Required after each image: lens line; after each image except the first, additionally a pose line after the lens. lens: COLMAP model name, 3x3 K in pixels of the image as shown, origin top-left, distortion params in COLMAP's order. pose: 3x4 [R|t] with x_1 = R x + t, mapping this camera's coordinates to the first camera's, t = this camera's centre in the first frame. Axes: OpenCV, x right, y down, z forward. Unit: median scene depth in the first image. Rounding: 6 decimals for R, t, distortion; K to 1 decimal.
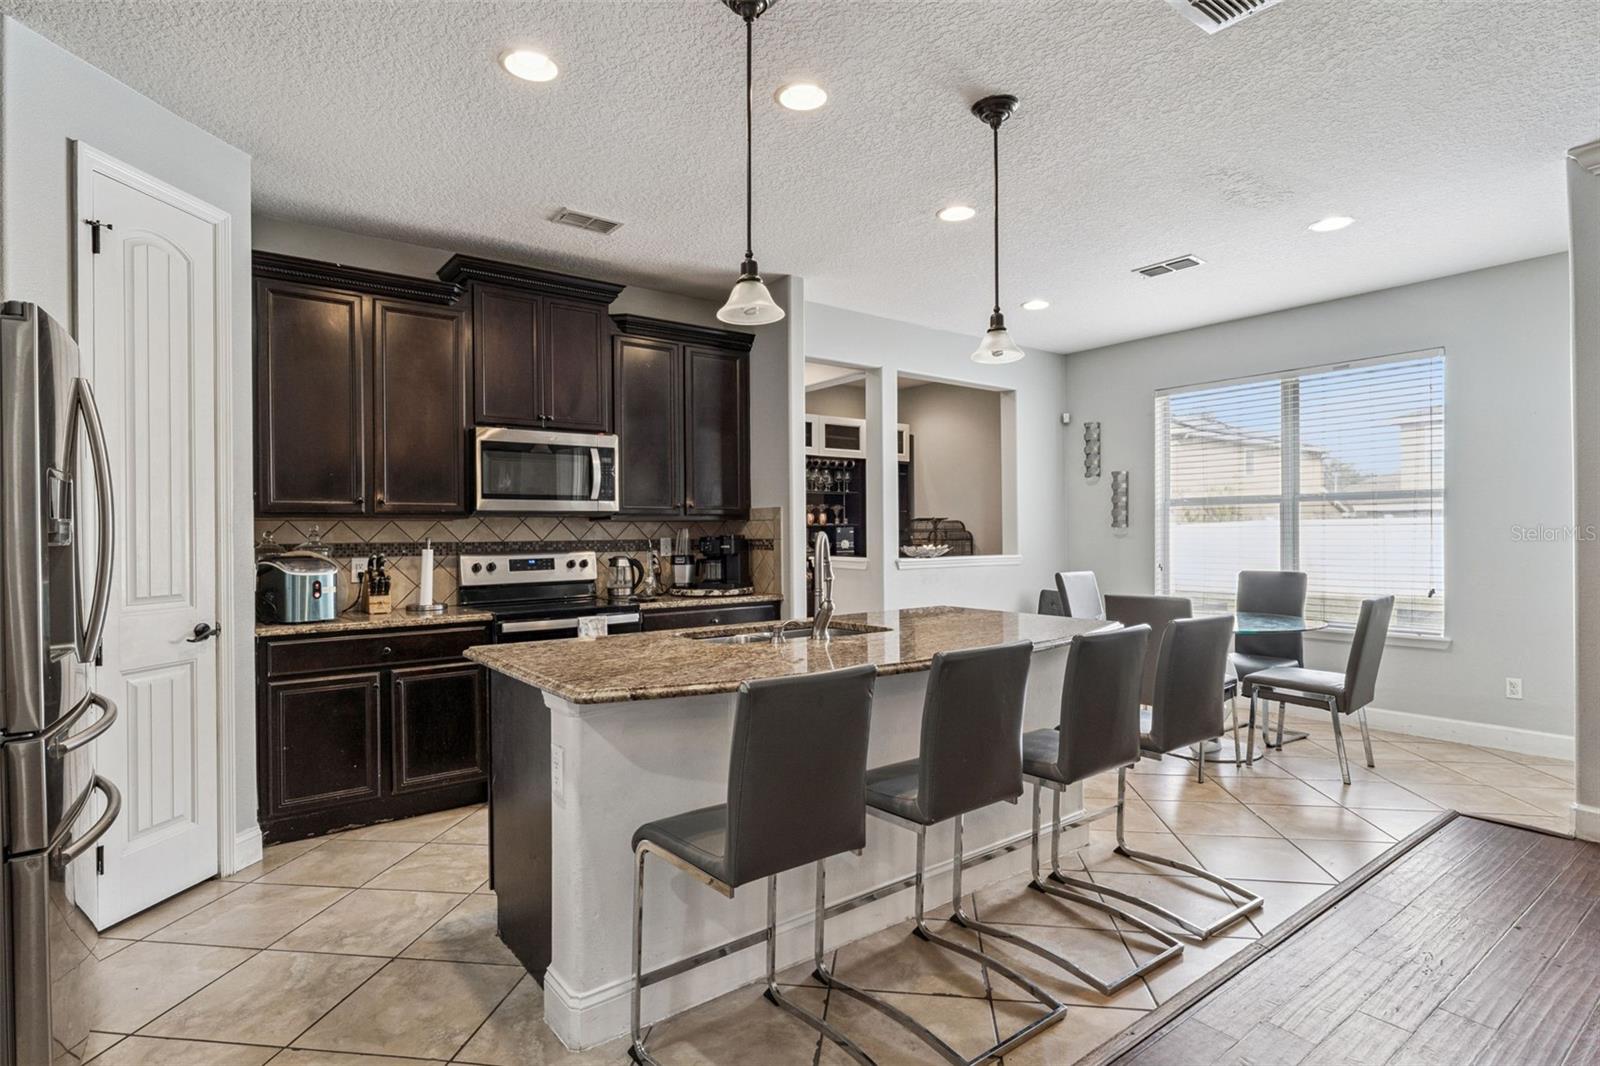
lens RADIAL K [[823.5, 0, 800.0], [0, 823.5, 533.0], [0, 0, 1]] dist [0.000274, -0.000124]
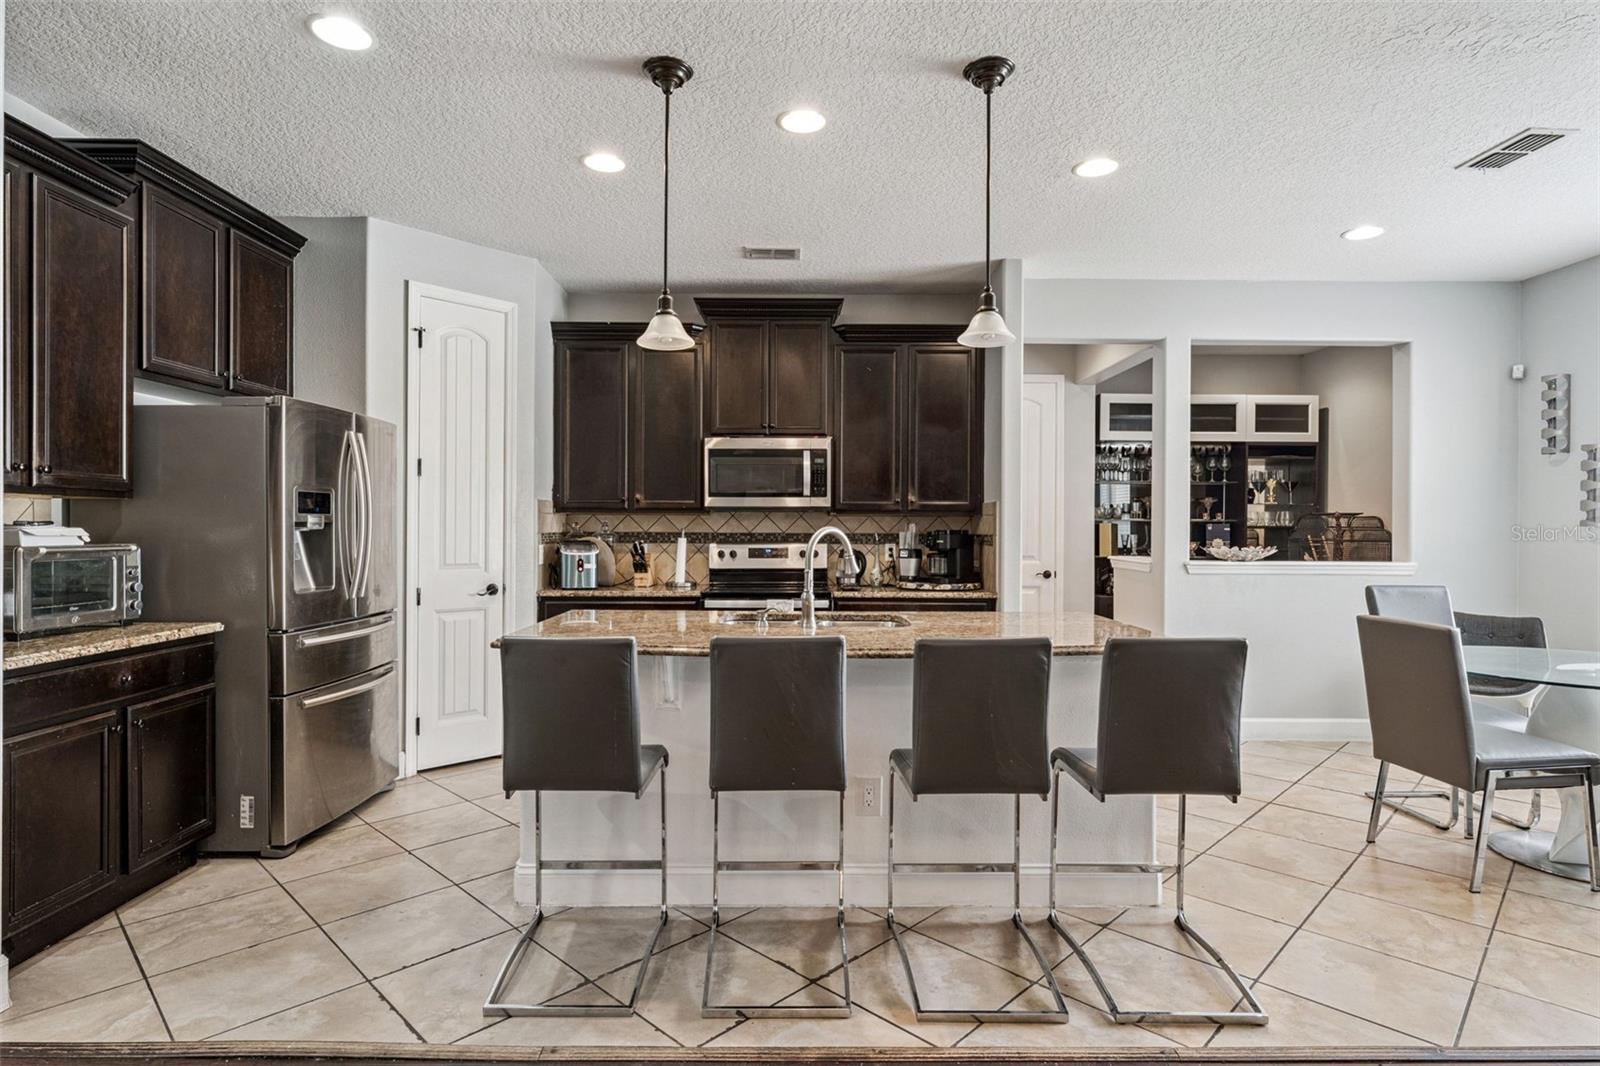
lens RADIAL K [[849.6, 0, 788.0], [0, 849.6, 532.5], [0, 0, 1]] dist [-0.000491, 0.001103]
pose [[0.796224, 0.015535, -0.604802, 0.428745], [-0.011610, 0.999879, 0.010400, -0.003442], [0.604890, -0.001259, 0.796308, 0.068907]]
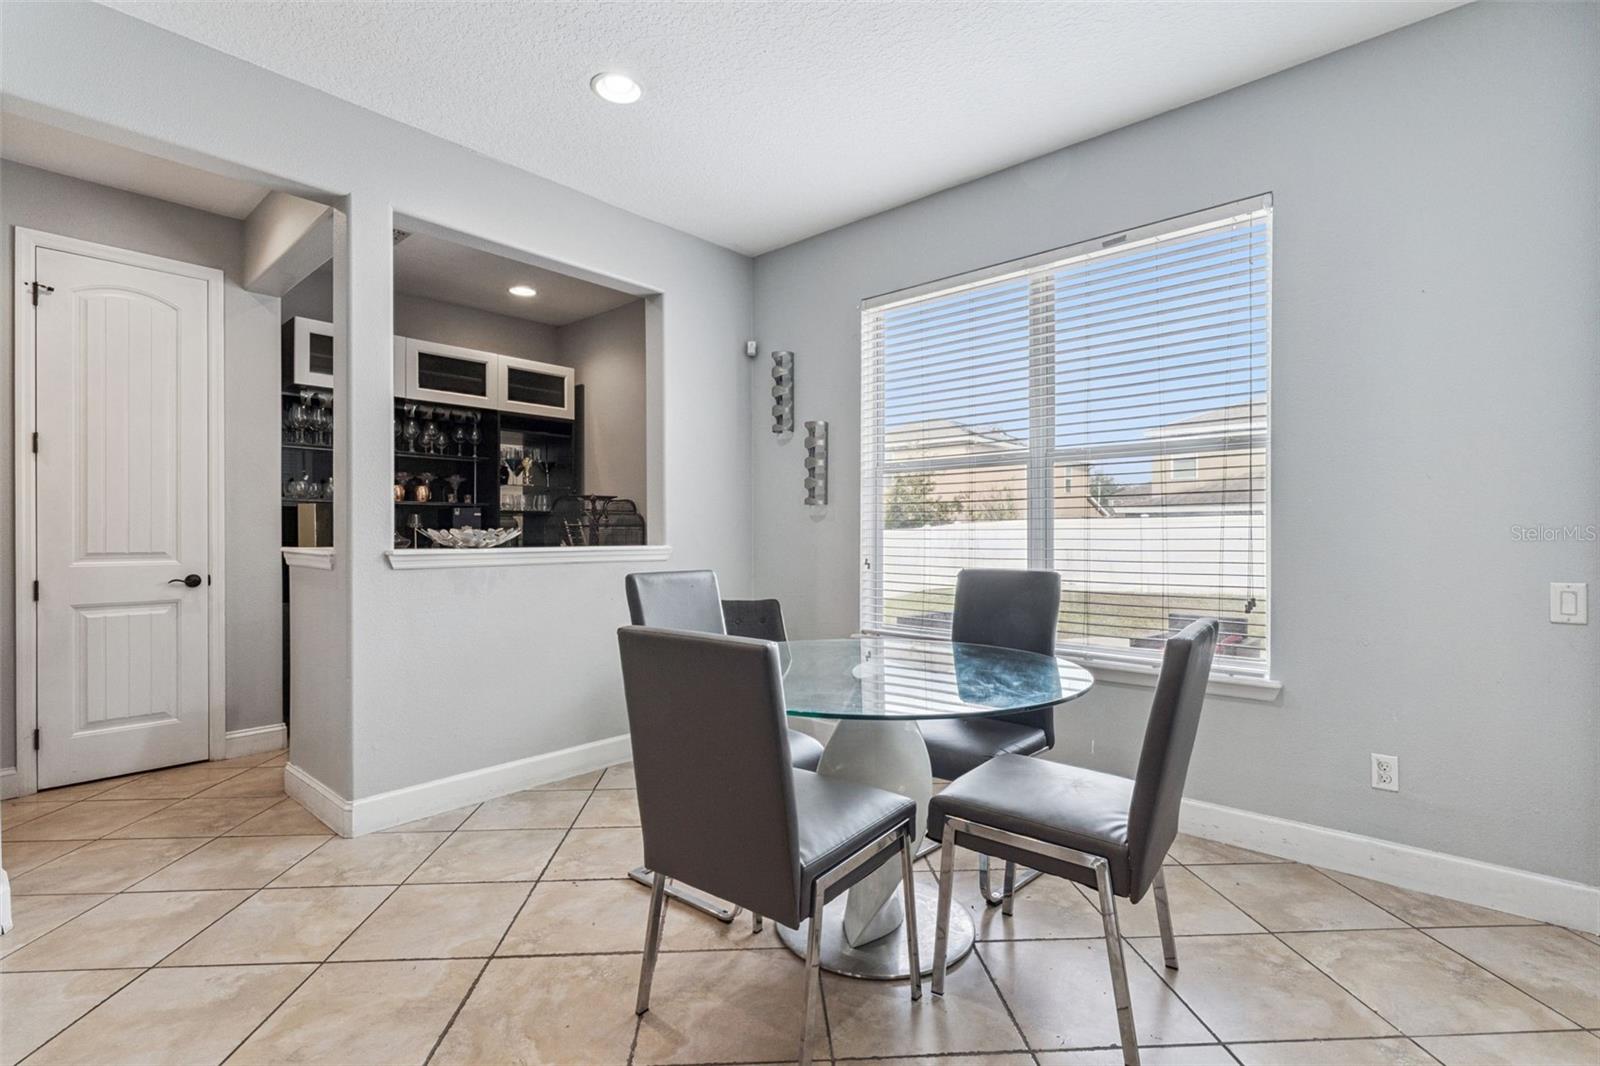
lens RADIAL K [[745.5, 0, 800.0], [0, 745.5, 533.0], [0, 0, 1]] dist [-0.001713, -0.000086]
pose [[0.981846, 0.005174, 0.189609, 0.393091], [-0.005024, 0.999987, -0.001270, 0.025798], [-0.189613, 0.000294, 0.981859, 0.608416]]
